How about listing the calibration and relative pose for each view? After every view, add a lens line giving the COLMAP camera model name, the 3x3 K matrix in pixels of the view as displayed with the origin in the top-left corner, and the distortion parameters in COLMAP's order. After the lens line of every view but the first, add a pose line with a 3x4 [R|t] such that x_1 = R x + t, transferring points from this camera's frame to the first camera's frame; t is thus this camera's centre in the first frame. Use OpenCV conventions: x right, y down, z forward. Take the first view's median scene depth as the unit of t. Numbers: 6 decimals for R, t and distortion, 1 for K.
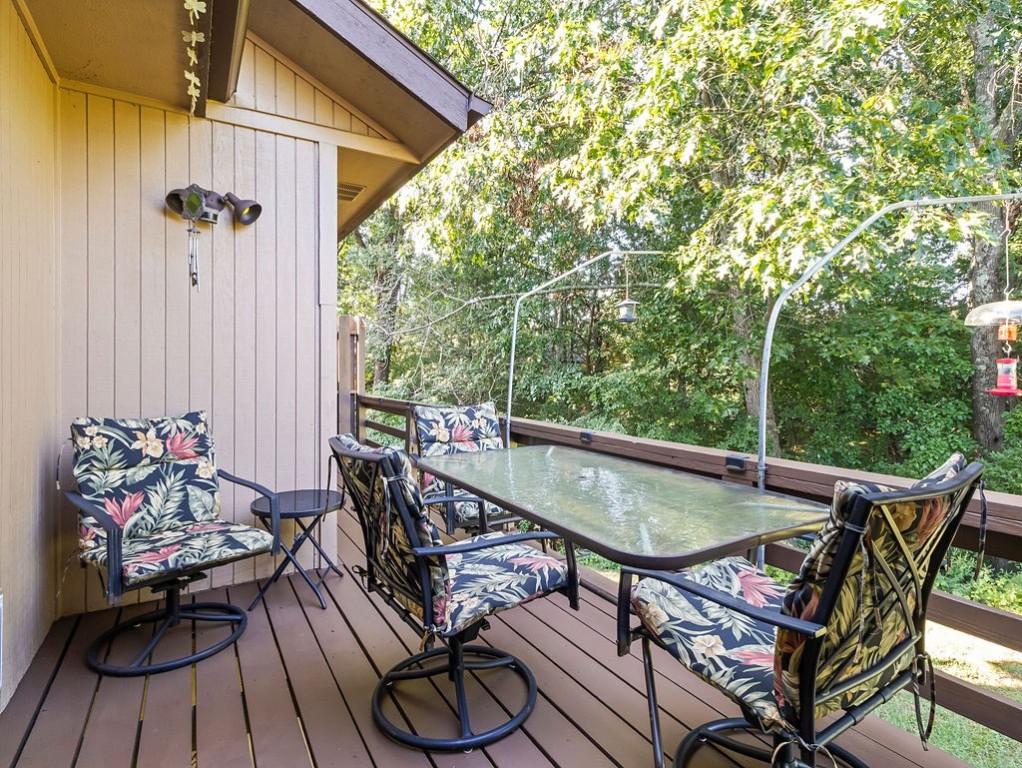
lens RADIAL K [[530.9, 0, 525.6], [0, 530.9, 365.5], [0, 0, 1]] dist [0.003059, 0.002944]
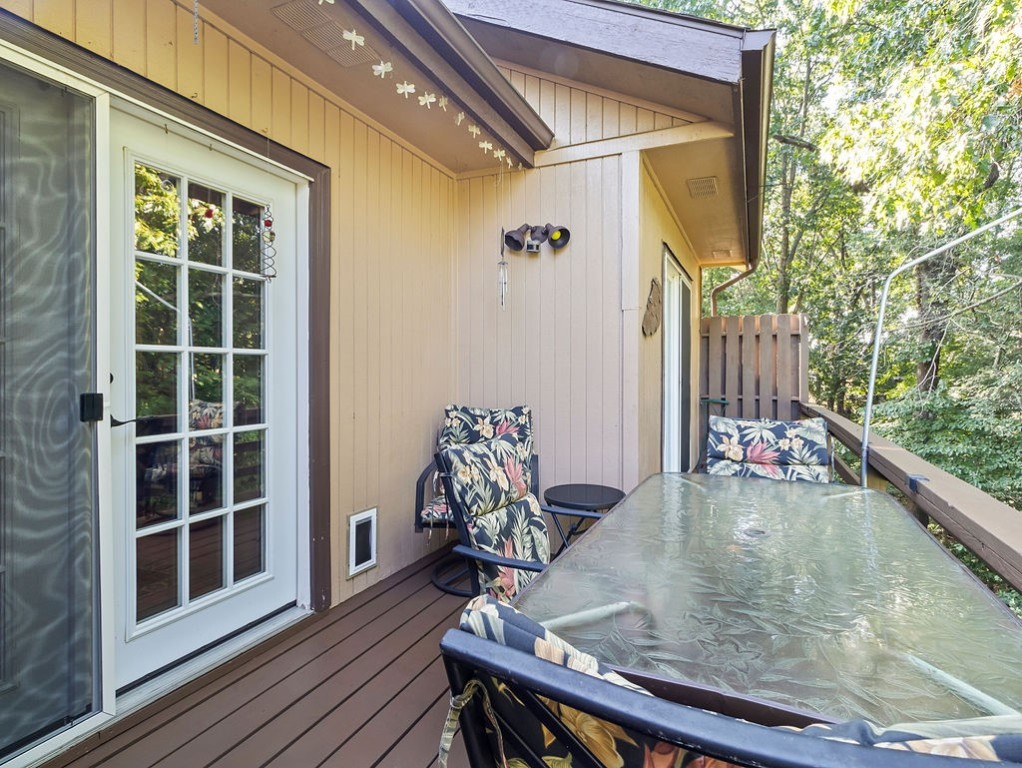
lens RADIAL K [[530.9, 0, 517.1], [0, 530.9, 373.3], [0, 0, 1]] dist [0.003059, 0.002944]
pose [[0.562477, 0.008438, -0.826770, 0.392618], [-0.000419, 0.999951, 0.009920, -0.002824], [0.826813, -0.005233, 0.562452, 0.275944]]
